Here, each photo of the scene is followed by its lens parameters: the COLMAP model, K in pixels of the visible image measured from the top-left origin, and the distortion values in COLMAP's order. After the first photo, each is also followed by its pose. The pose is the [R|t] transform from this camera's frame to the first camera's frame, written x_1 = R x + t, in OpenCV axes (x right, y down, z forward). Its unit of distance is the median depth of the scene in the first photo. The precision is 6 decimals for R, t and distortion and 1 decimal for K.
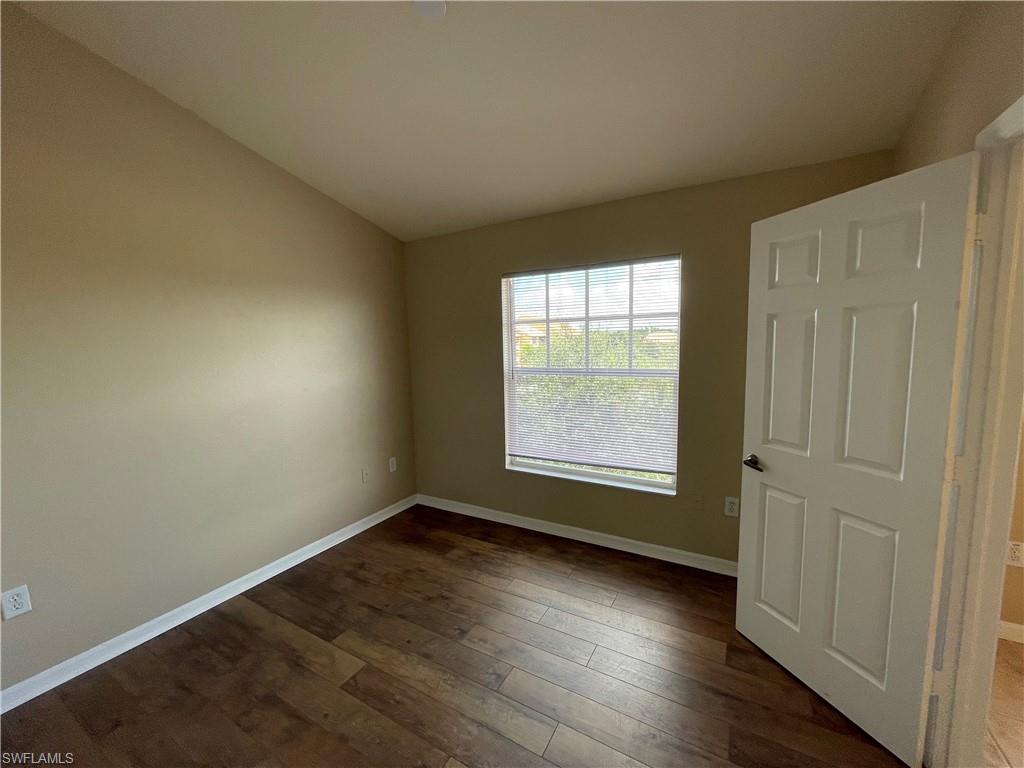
lens RADIAL K [[411.0, 0, 511.5], [0, 411.0, 382.1], [0, 0, 1]] dist [0.000499, 0.000219]
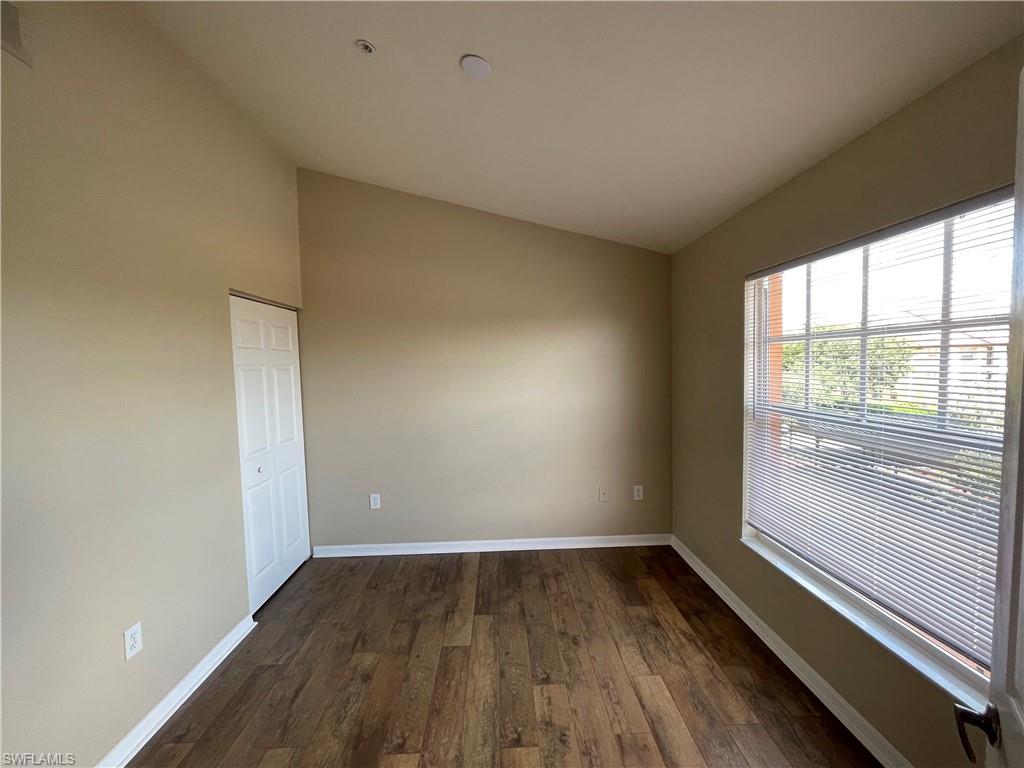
lens RADIAL K [[411.0, 0, 508.4], [0, 411.0, 388.8], [0, 0, 1]] dist [0.000499, 0.000219]
pose [[0.527058, 0.061196, -0.847623, 0.449547], [-0.069461, 0.997169, 0.028802, -0.060717], [0.846986, 0.043696, 0.529817, 0.298997]]
